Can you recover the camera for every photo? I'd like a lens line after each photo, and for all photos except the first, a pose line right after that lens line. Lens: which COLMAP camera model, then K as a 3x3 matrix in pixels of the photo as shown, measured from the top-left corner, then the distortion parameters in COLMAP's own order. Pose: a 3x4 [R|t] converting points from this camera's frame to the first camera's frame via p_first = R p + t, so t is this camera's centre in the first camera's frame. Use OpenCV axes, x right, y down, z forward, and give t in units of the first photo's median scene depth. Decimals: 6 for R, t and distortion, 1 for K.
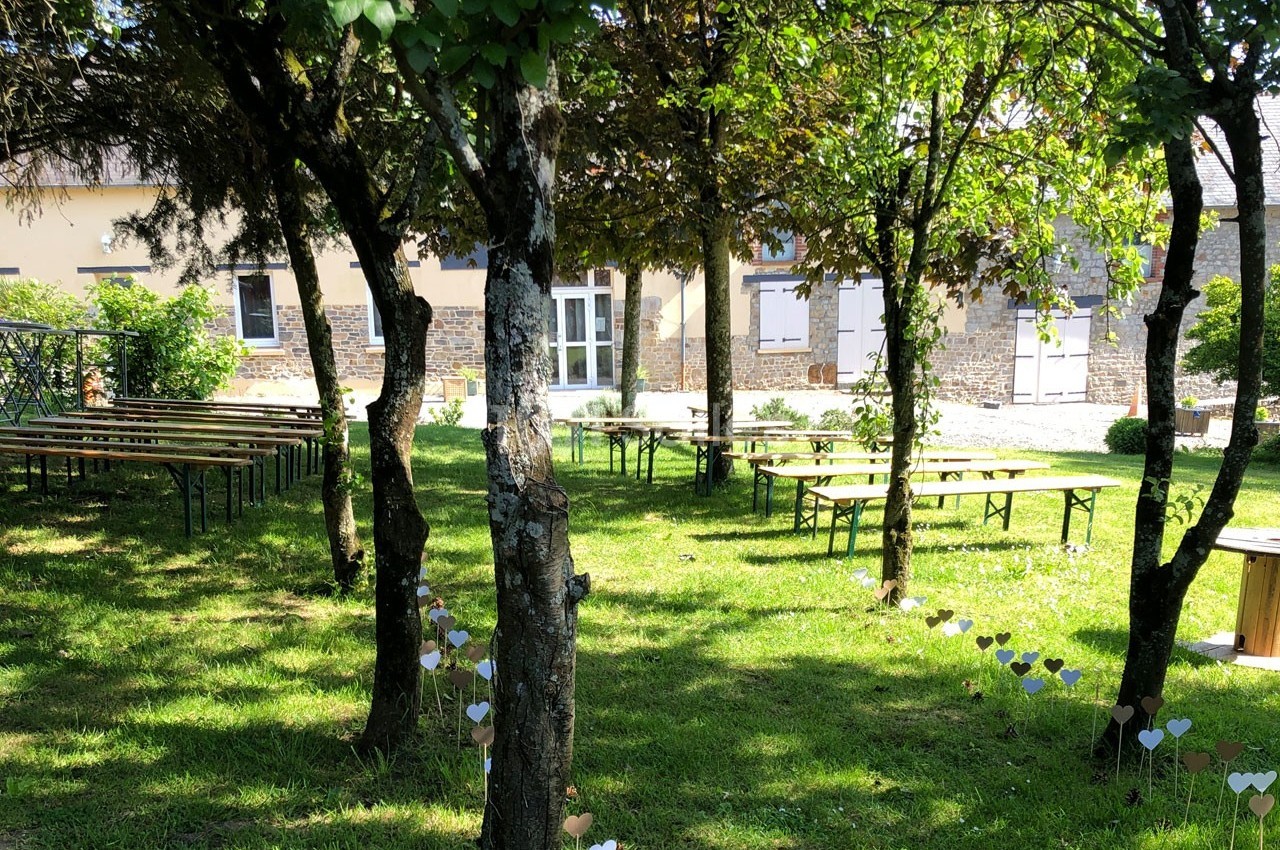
lens RADIAL K [[1430.5, 0, 639.7], [0, 1430.5, 669.8], [0, 0, 1]] dist [0.109927, -0.338537]
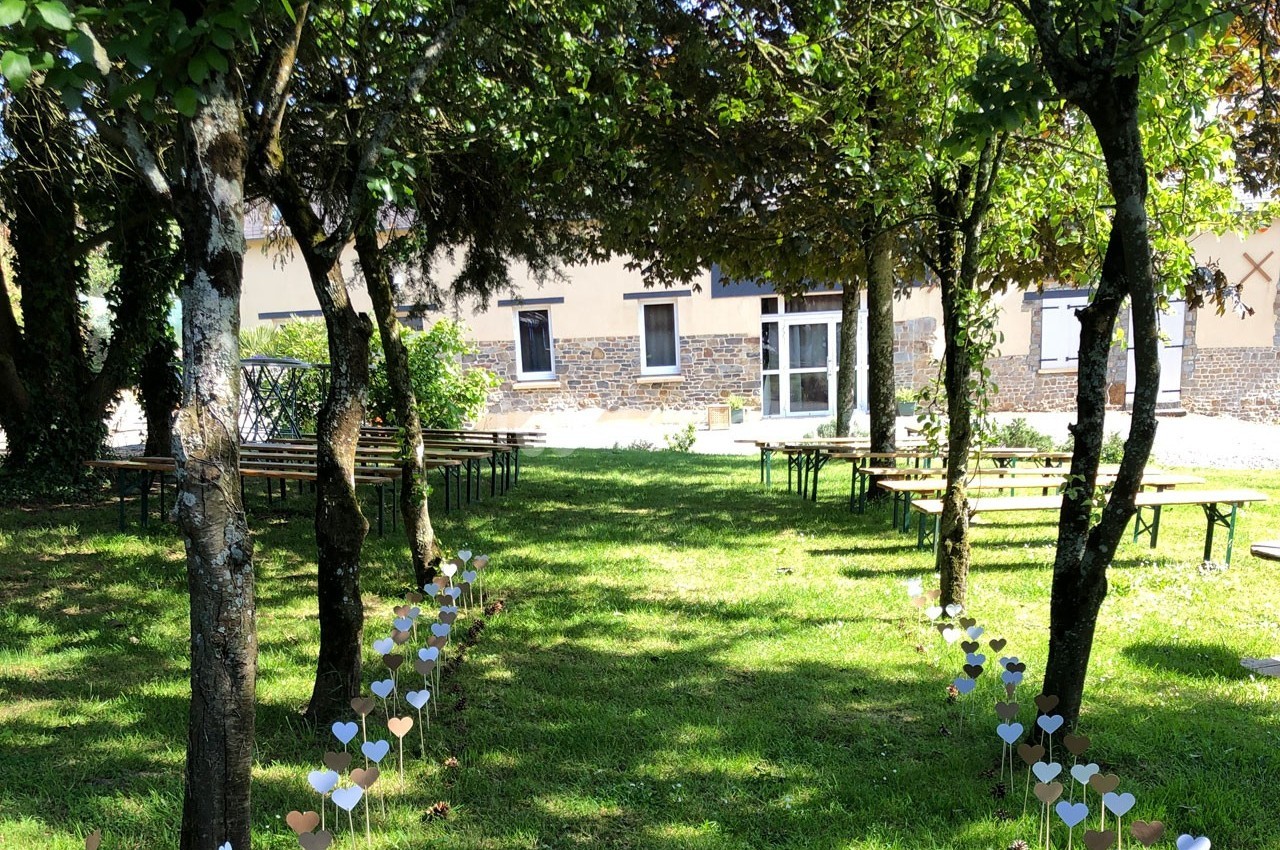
lens RADIAL K [[1432.4, 0, 595.6], [0, 1432.4, 750.7], [0, 0, 1]] dist [0.025363, -0.048992]
pose [[0.972895, 0.037018, -0.228265, 0.131685], [-0.029102, 0.998856, 0.037948, 0.013285], [0.229408, -0.030276, 0.972859, -0.017270]]
